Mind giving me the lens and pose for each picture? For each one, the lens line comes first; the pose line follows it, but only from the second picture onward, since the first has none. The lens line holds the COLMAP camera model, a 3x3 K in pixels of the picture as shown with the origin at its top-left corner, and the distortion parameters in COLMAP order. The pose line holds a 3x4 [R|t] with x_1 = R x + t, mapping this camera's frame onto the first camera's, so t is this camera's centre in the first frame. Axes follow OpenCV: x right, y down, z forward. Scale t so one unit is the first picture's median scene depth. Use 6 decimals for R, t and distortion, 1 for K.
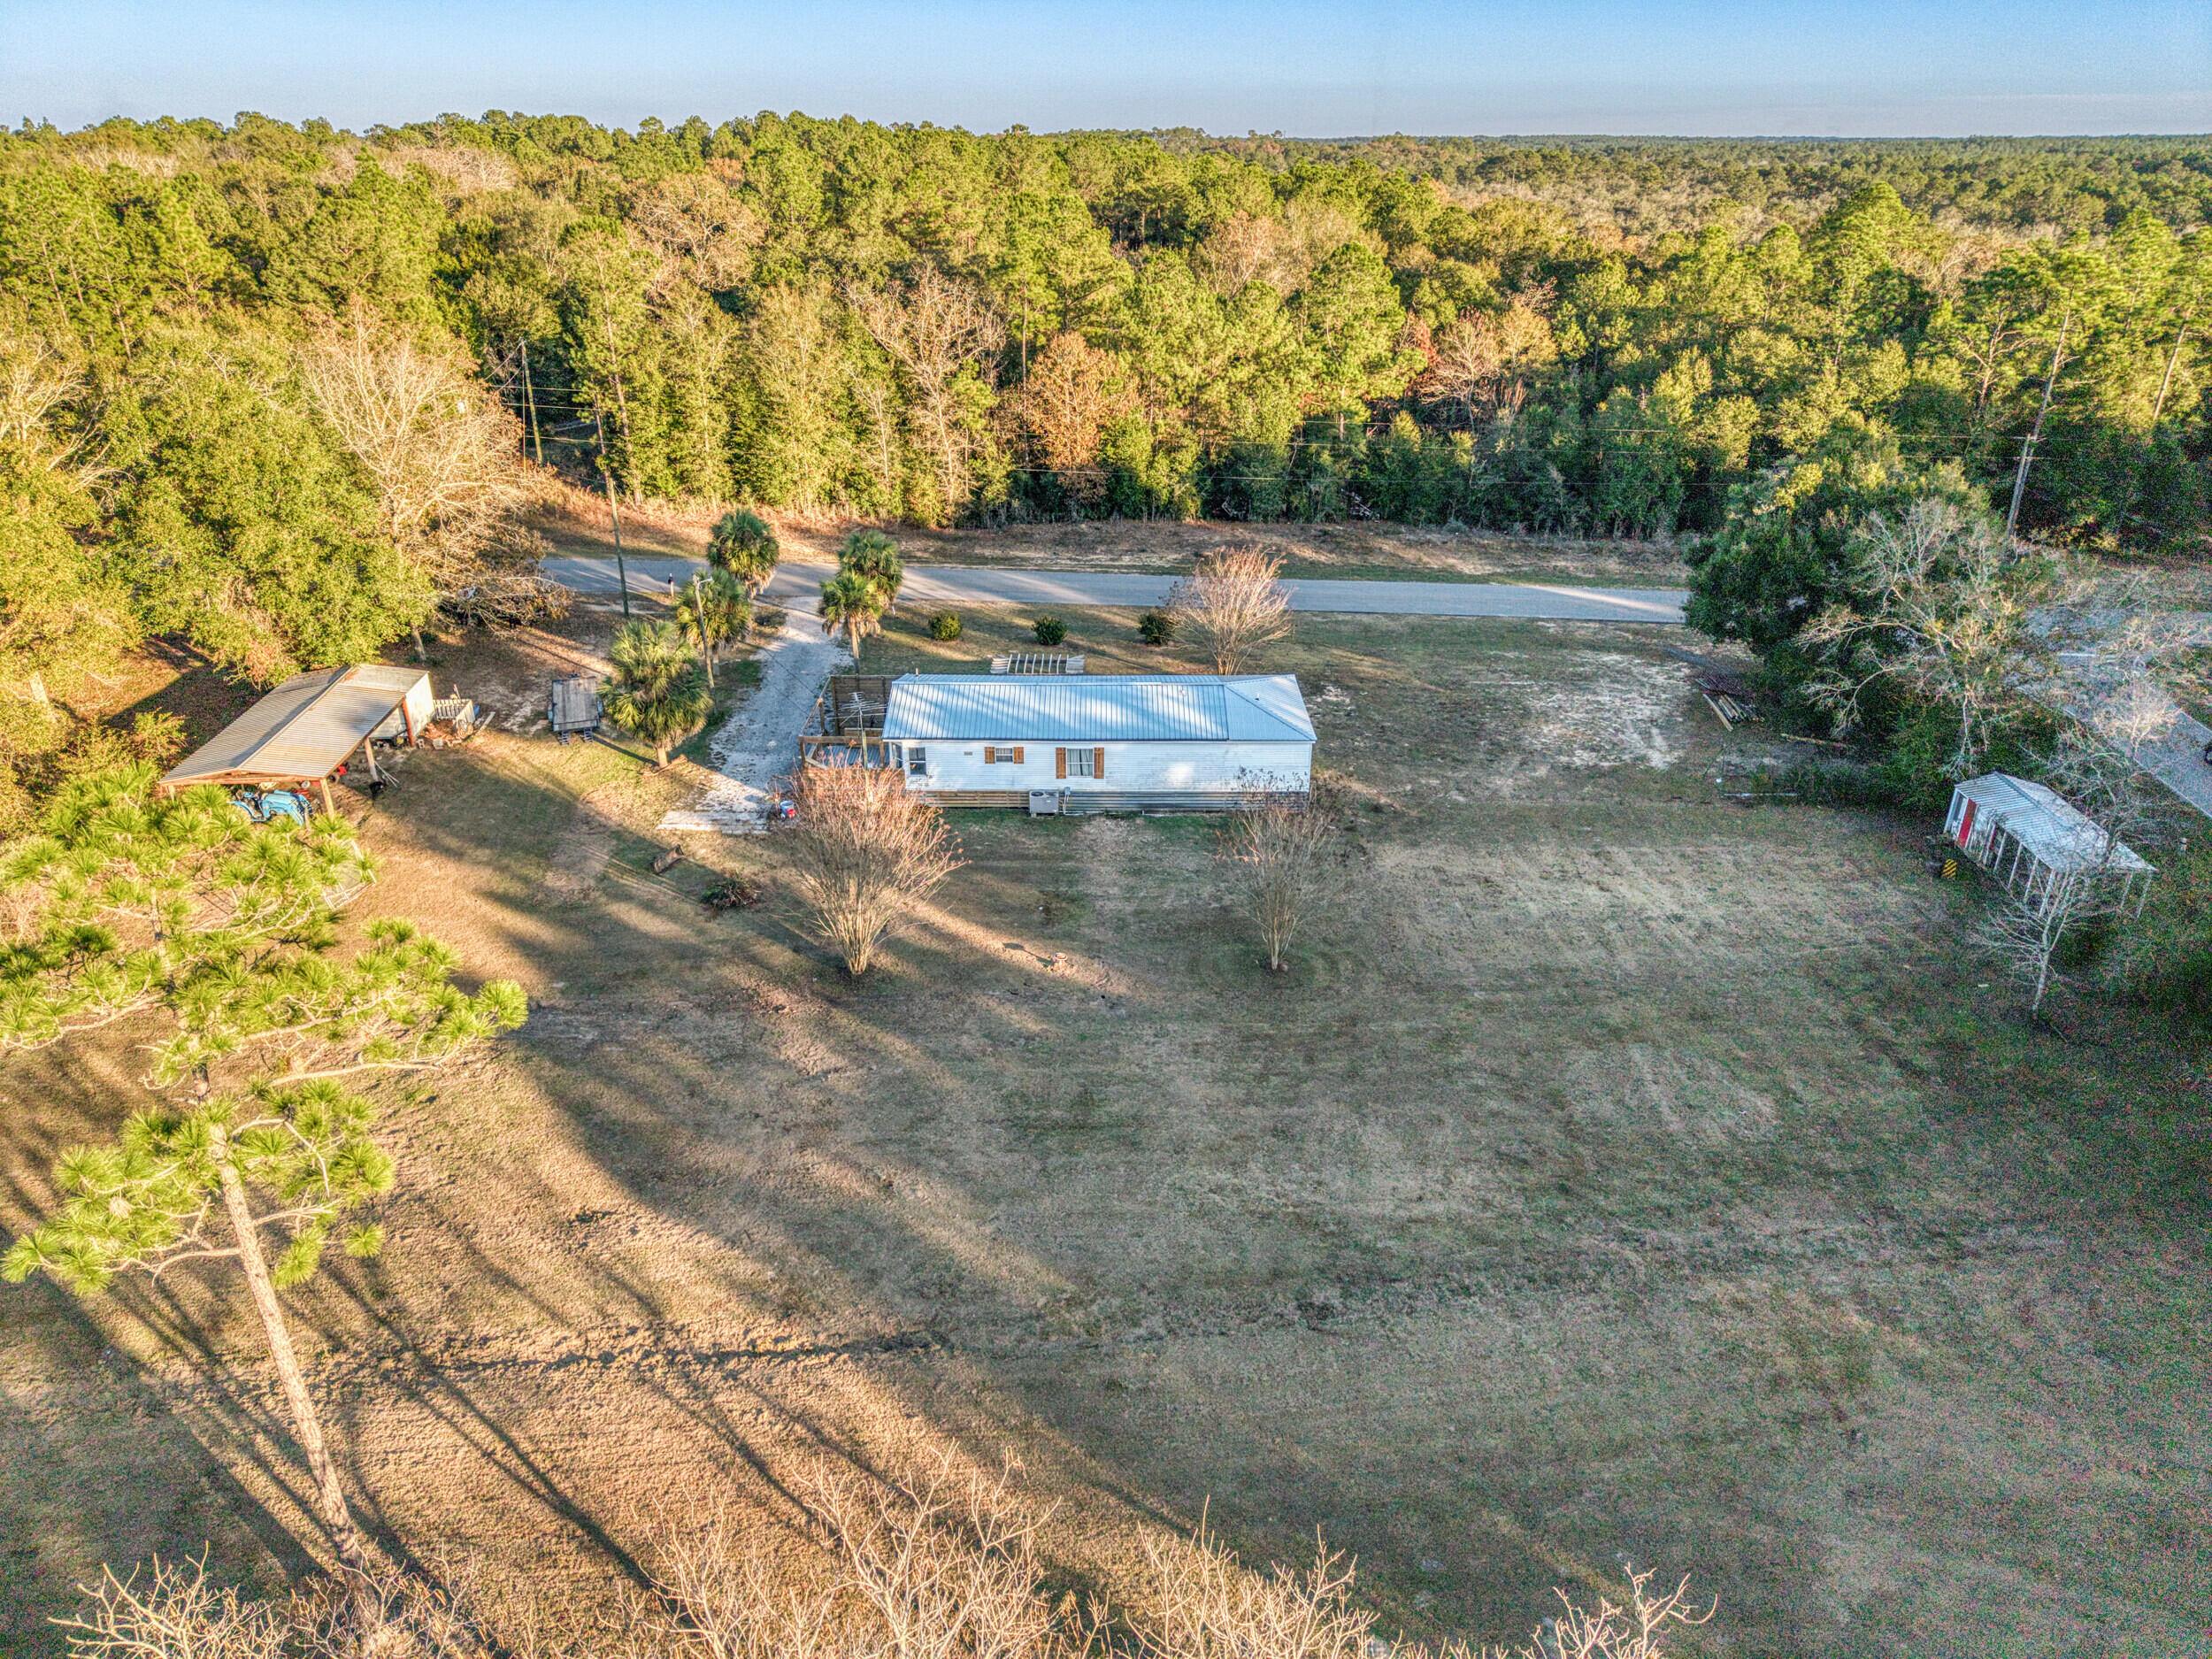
lens RADIAL K [[1651.1, 0, 1106.0], [0, 1651.1, 829.5], [0, 0, 1]] dist [-0.010418, -0.007303]
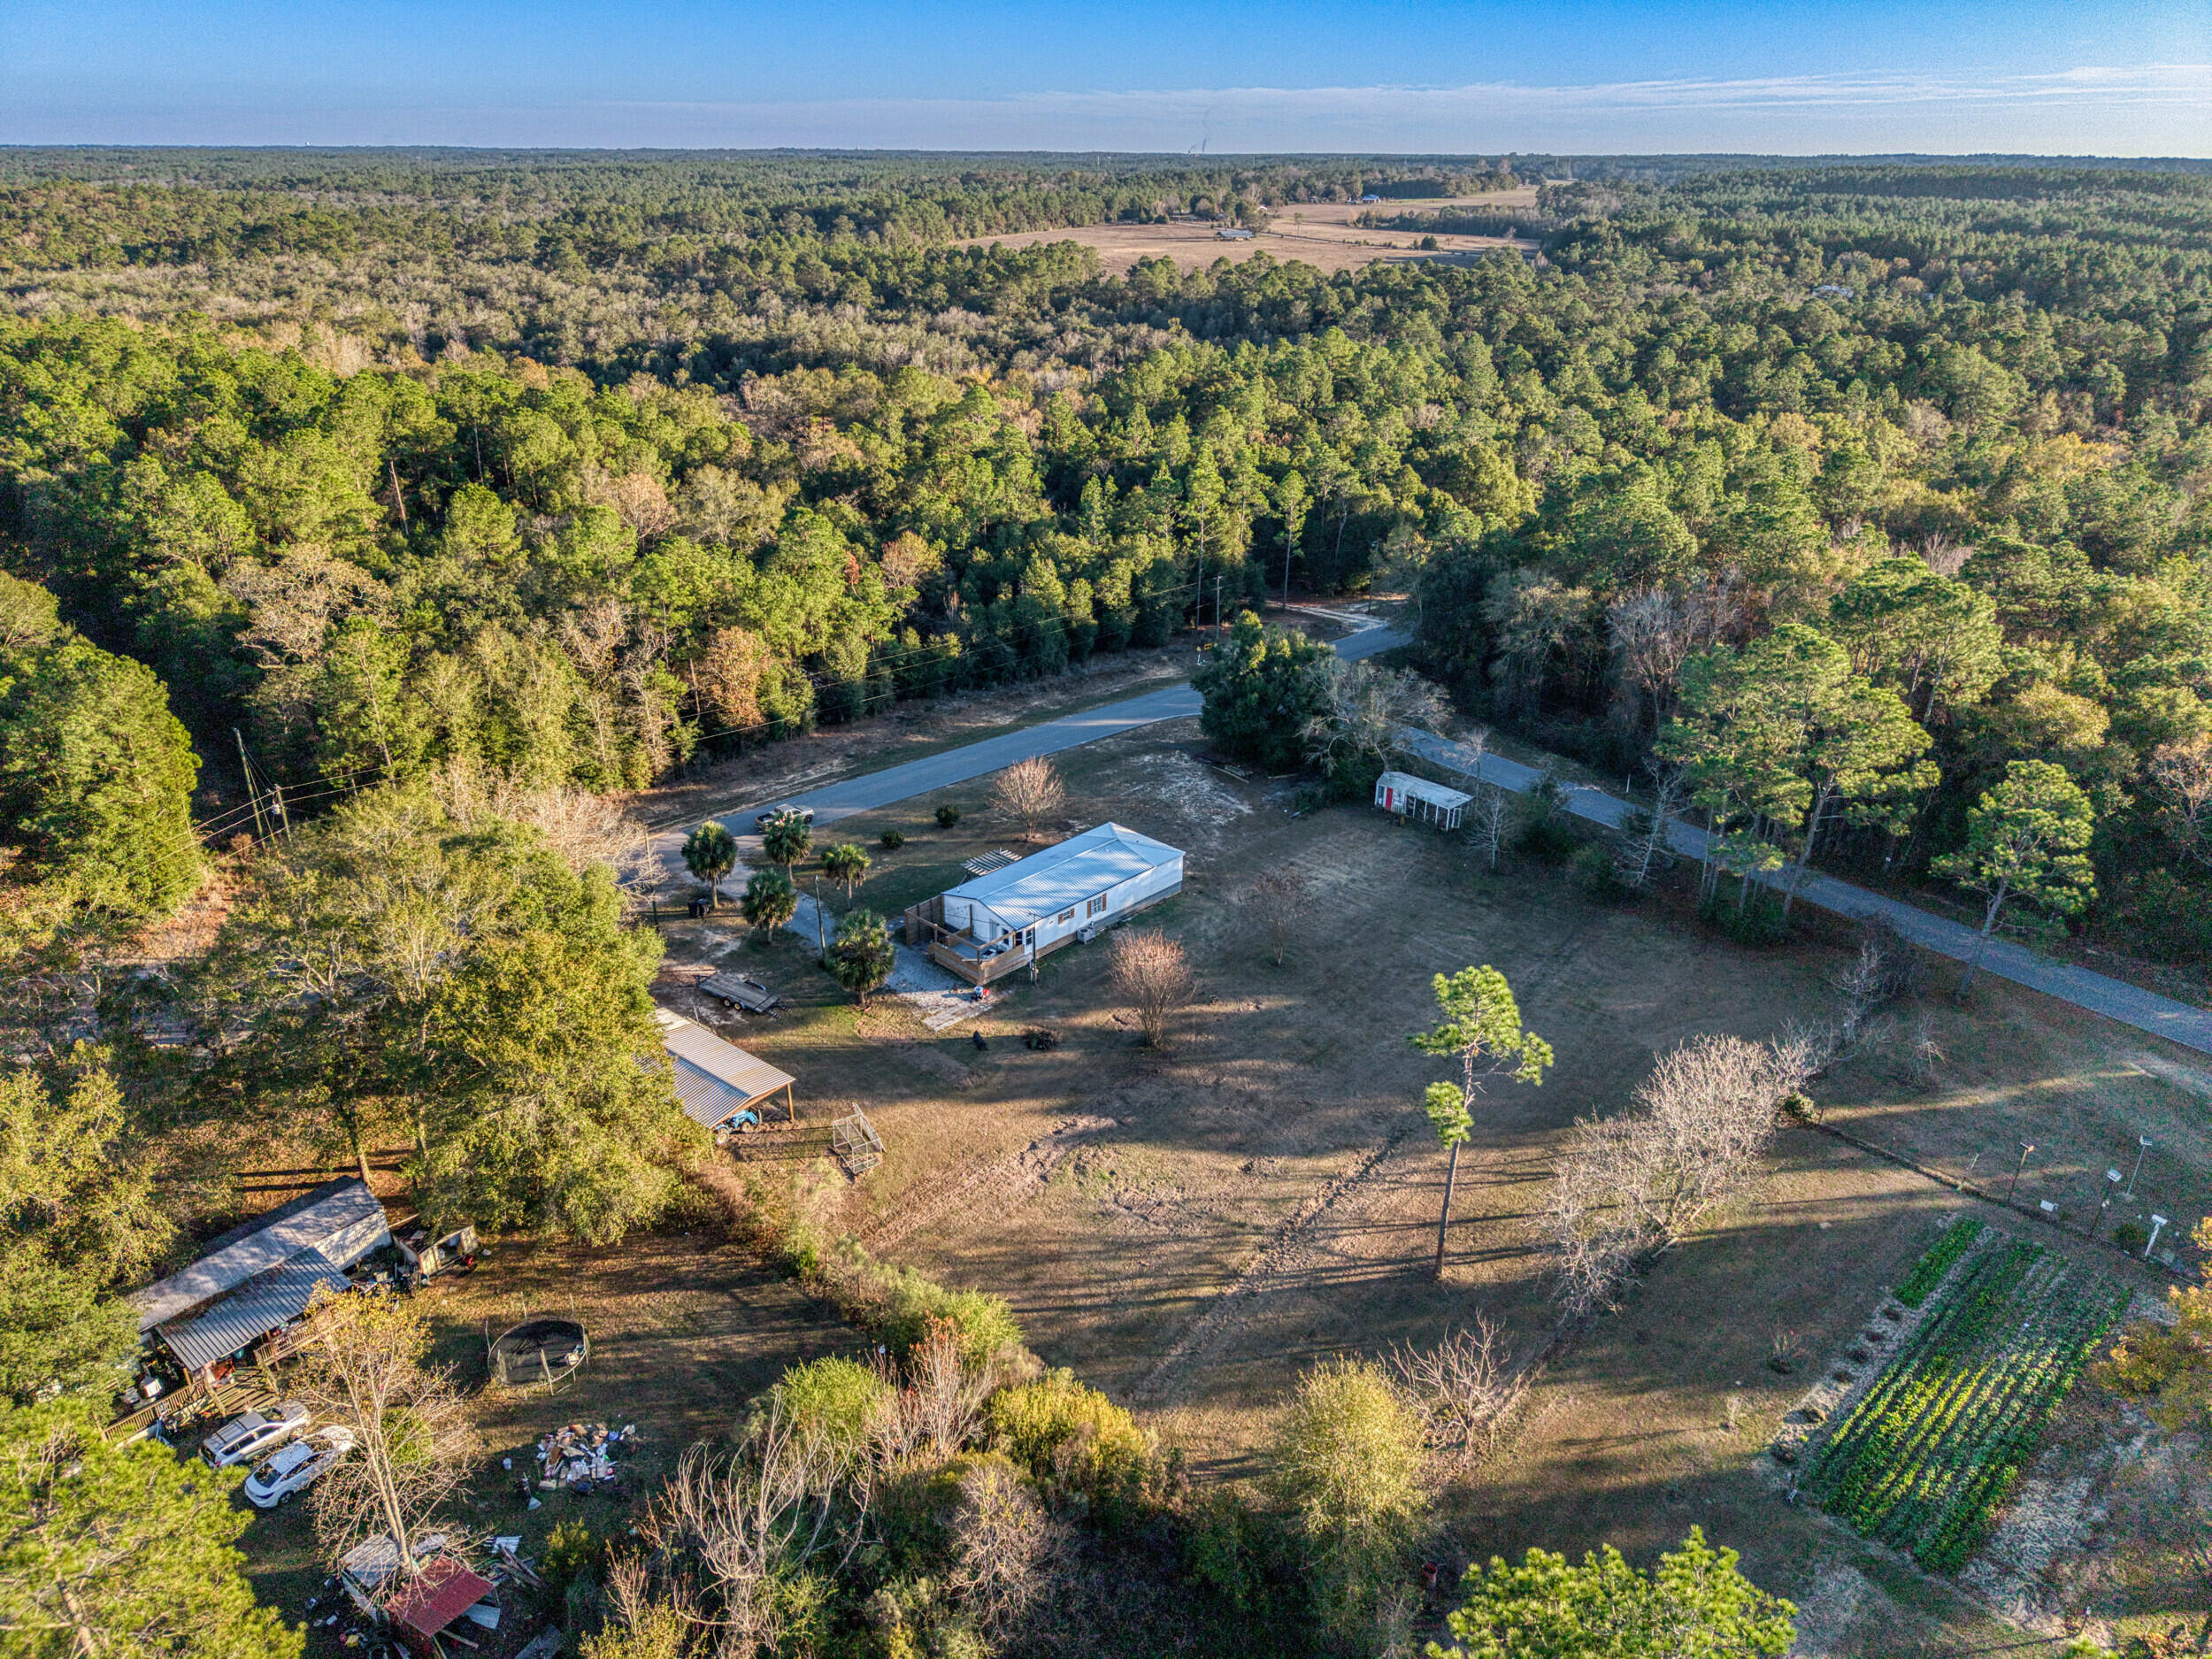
lens RADIAL K [[1651.1, 0, 1106.0], [0, 1651.1, 829.5], [0, 0, 1]] dist [-0.010418, -0.007303]
pose [[0.700270, -0.292021, 0.651419, -0.741001], [0.285662, 0.950890, 0.119185, -0.212071], [-0.654232, 0.102624, 0.749299, -0.231507]]
